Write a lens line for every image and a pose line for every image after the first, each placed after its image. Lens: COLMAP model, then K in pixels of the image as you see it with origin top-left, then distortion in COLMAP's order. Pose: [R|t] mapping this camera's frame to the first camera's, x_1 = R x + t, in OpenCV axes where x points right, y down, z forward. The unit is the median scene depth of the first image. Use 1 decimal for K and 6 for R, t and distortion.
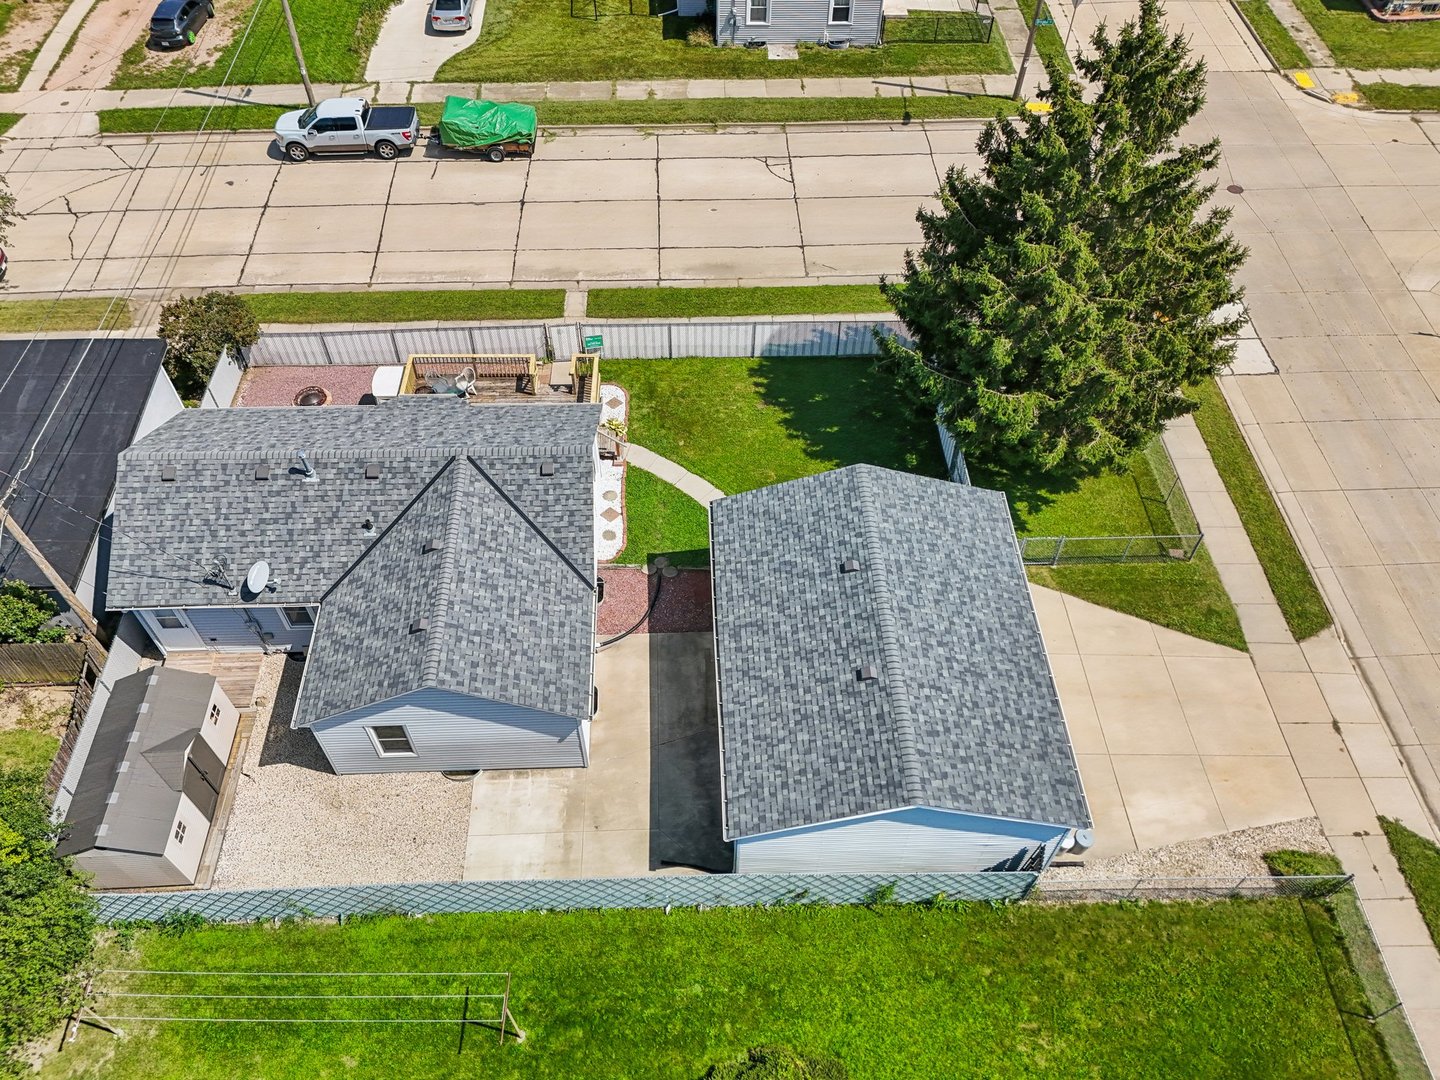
lens RADIAL K [[1100.9, 0, 720.0], [0, 1100.9, 540.0], [0, 0, 1]] dist [0.086443, -0.087880]
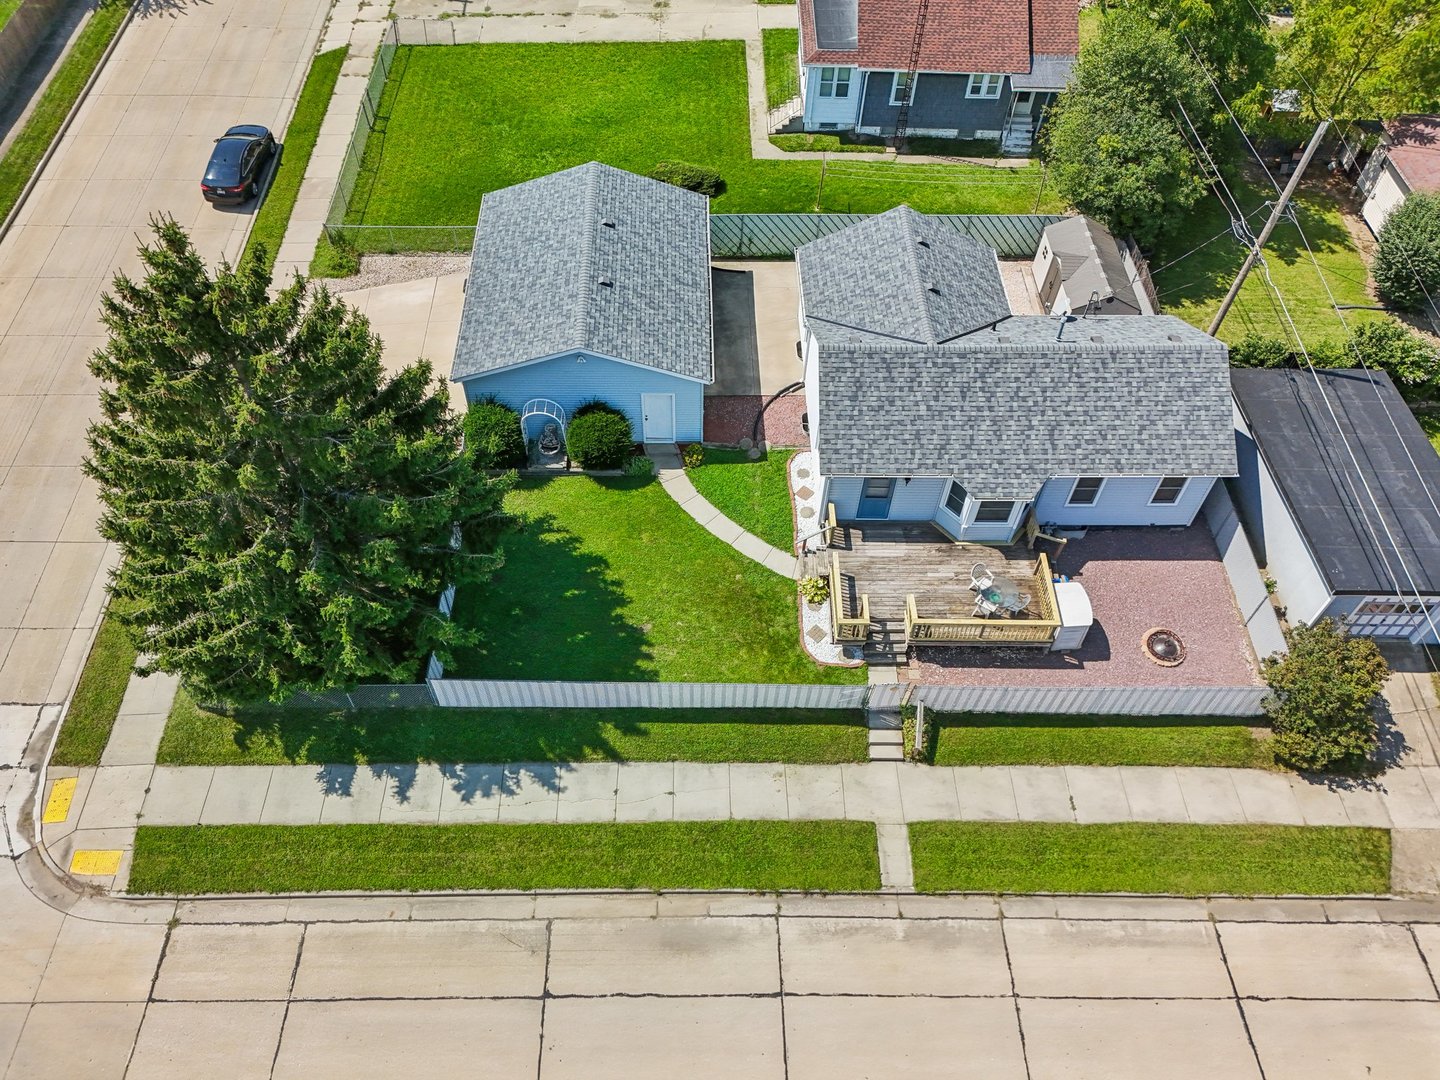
lens RADIAL K [[1075.9, 0, 715.4], [0, 1075.9, 538.1], [0, 0, 1]] dist [0.079022, -0.078293]
pose [[-0.999420, -0.032252, -0.010913, -0.003740], [-0.003368, -0.225284, 0.974287, -0.812368], [-0.033881, 0.973759, 0.225044, 0.641251]]
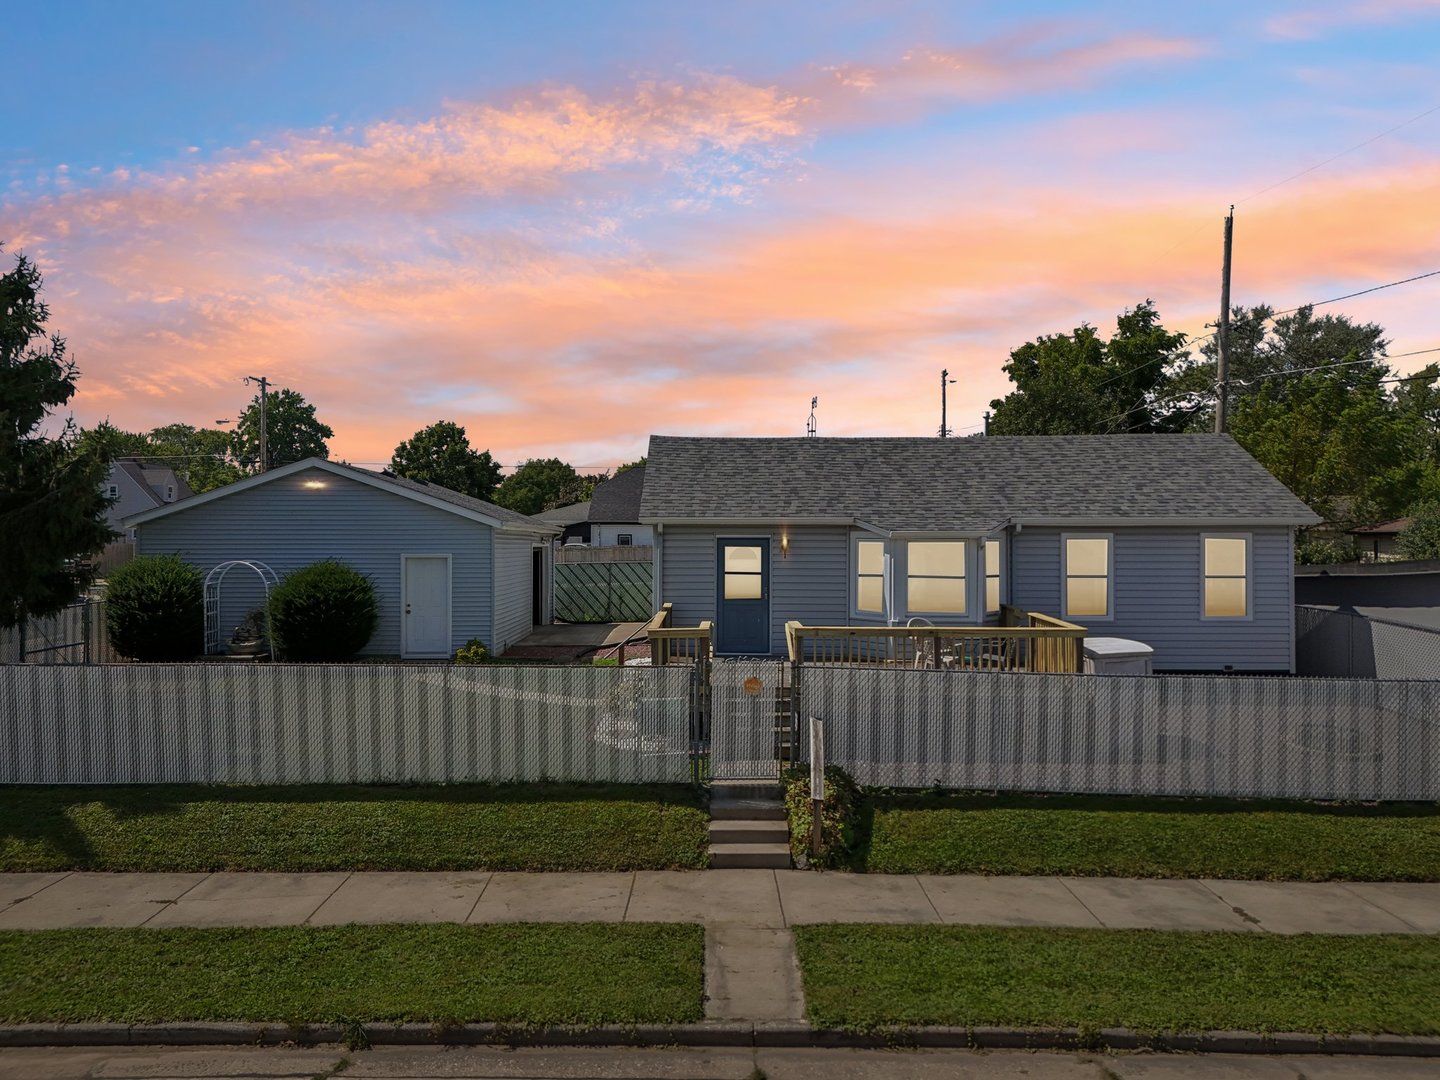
lens RADIAL K [[1075.9, 0, 715.4], [0, 1075.9, 538.1], [0, 0, 1]] dist [0.079022, -0.078293]
pose [[-0.999638, -0.006176, 0.026175, -0.124904], [0.016569, 0.625218, 0.780274, -0.436601], [-0.021184, 0.780425, -0.624890, 1.046309]]
